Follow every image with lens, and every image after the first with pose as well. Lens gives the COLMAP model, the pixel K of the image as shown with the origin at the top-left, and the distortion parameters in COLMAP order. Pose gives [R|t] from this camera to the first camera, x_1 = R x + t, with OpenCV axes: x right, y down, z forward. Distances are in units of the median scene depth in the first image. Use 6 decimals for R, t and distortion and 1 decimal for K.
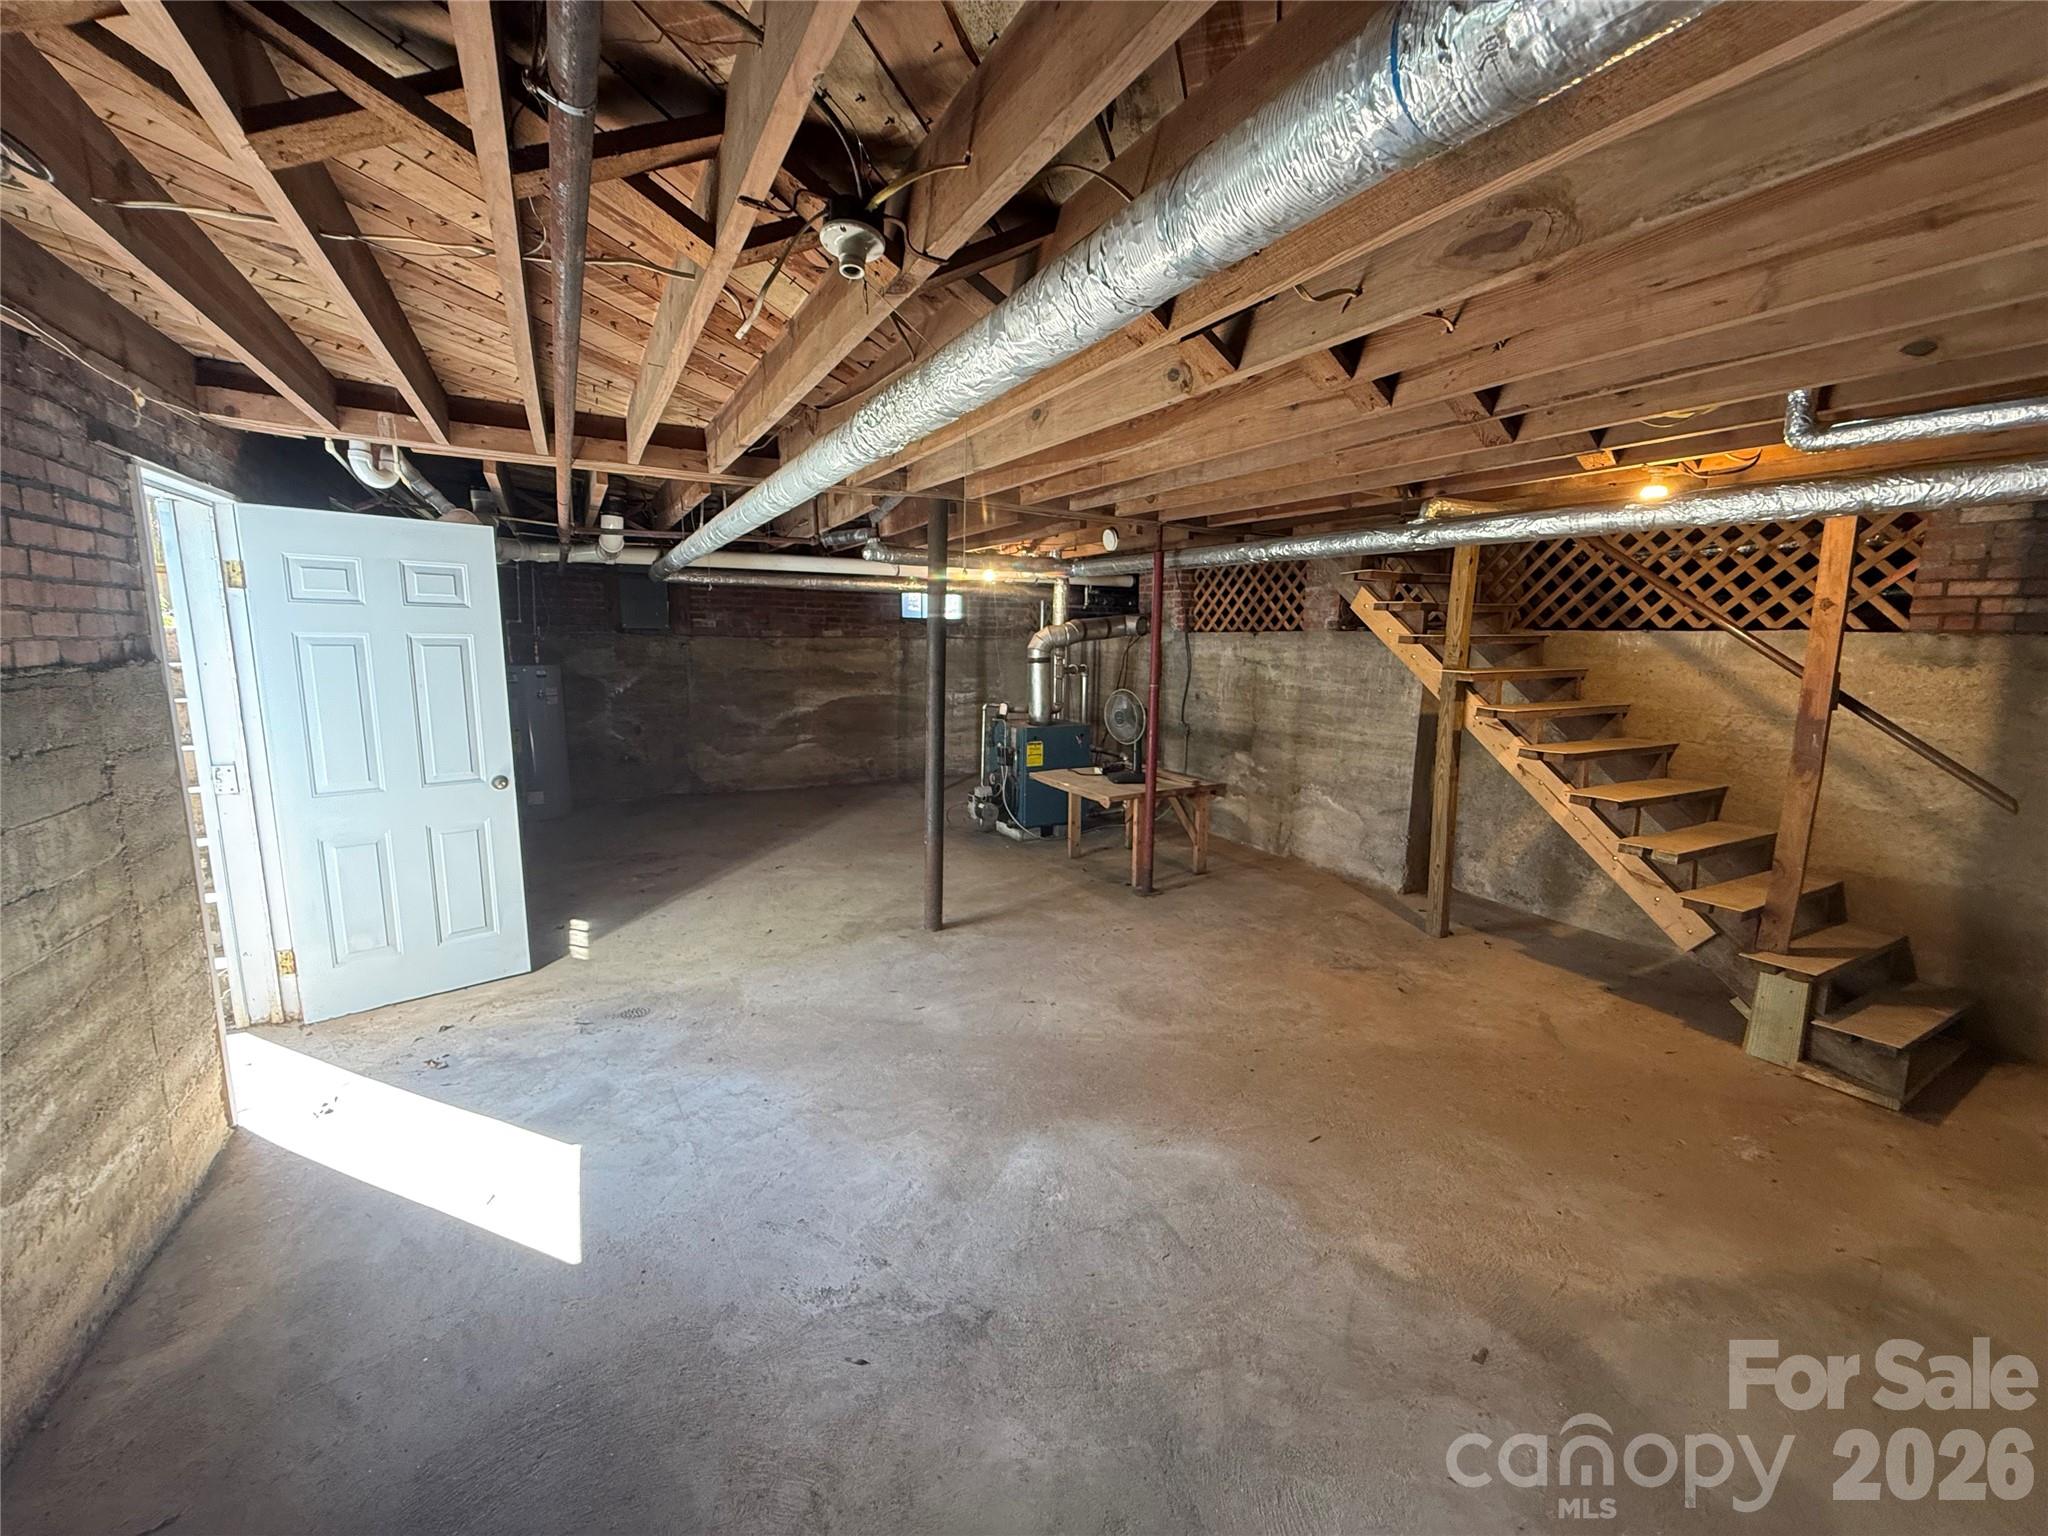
lens RADIAL K [[818.4, 0, 1024.0], [0, 818.4, 768.0], [0, 0, 1]] dist [0.001796, 0.000093]
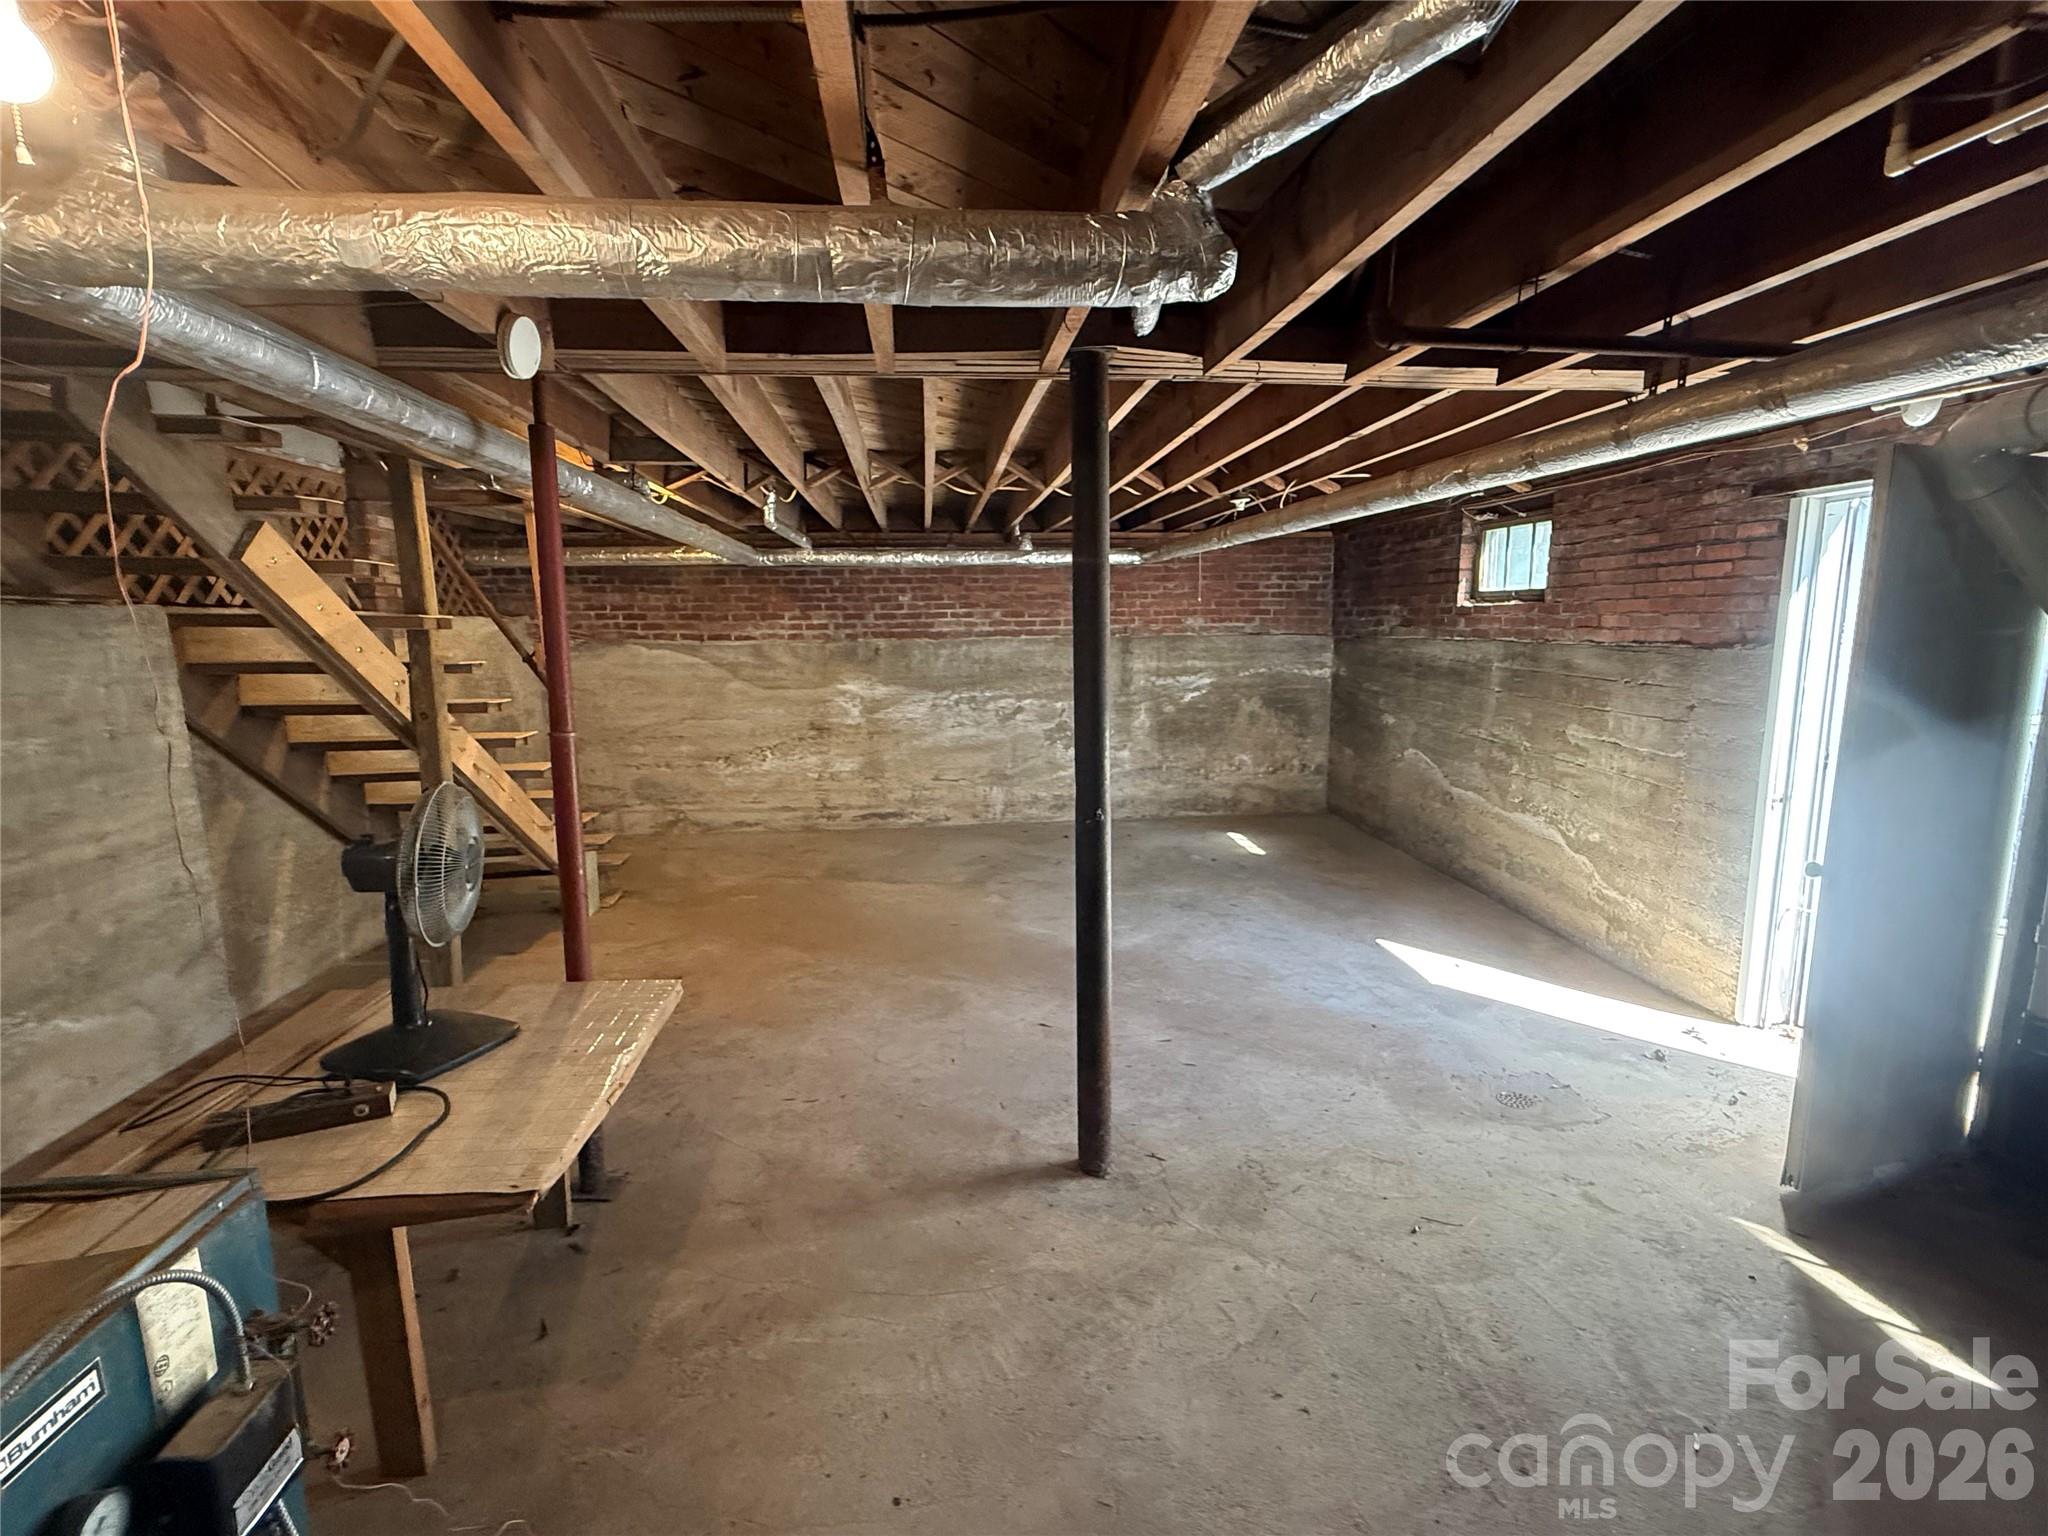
lens RADIAL K [[953.5, 0, 1024.0], [0, 953.5, 768.0], [0, 0, 1]] dist [-0.000078, 0.000017]
pose [[-0.917090, -0.072014, 0.392121, -0.378070], [0.054713, 0.951511, 0.302710, -0.316065], [-0.394907, 0.299067, -0.868681, 1.899525]]
